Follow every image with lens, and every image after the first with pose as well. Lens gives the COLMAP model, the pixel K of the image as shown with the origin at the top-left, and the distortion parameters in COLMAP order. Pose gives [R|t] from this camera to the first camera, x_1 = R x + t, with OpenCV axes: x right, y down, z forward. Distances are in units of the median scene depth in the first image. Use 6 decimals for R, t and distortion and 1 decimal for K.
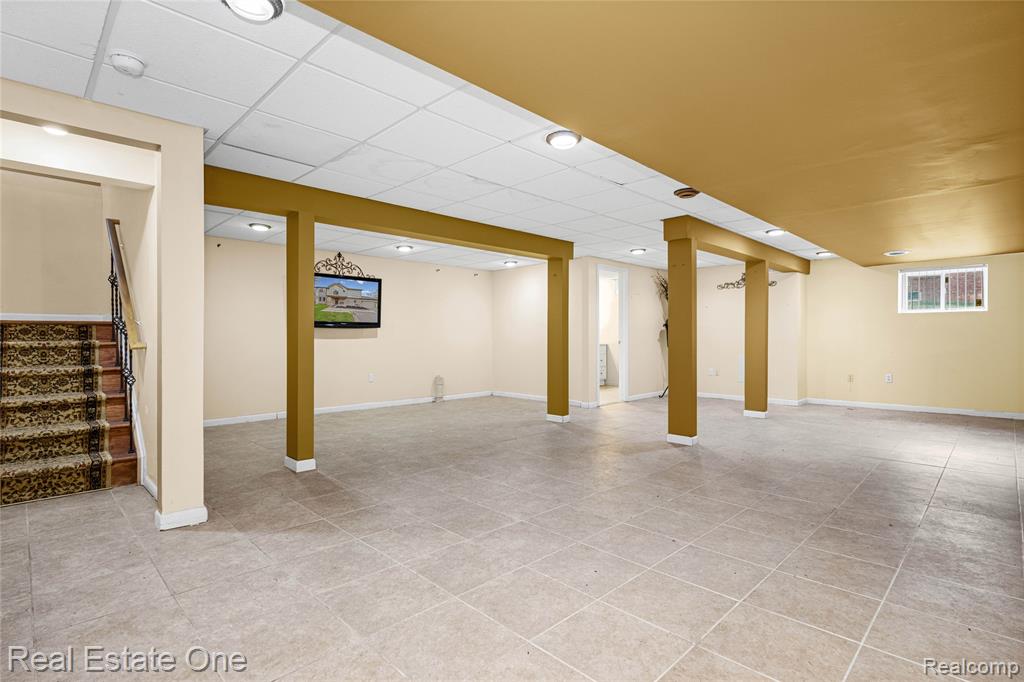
lens RADIAL K [[500.7, 0, 508.8], [0, 500.7, 339.4], [0, 0, 1]] dist [0.003412, -0.000268]
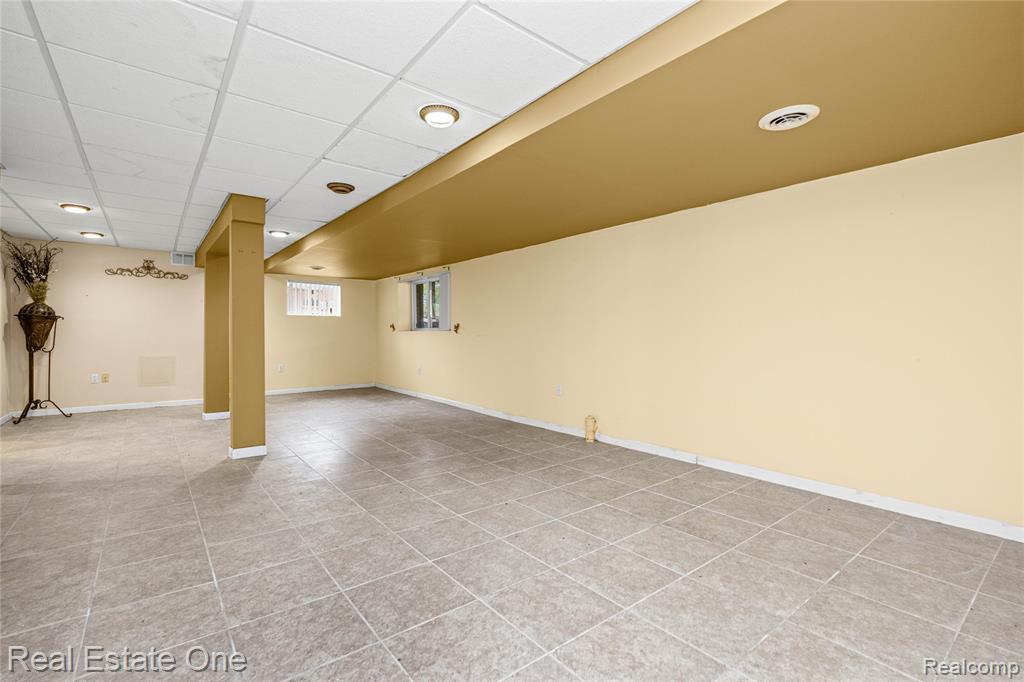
lens RADIAL K [[466.2, 0, 509.6], [0, 466.2, 336.0], [0, 0, 1]] dist [0.002564, -0.001214]
pose [[0.110637, -0.006400, 0.993840, -0.737931], [0.005776, 0.999967, 0.005797, -0.006909], [-0.993844, 0.005099, 0.110670, 0.820338]]
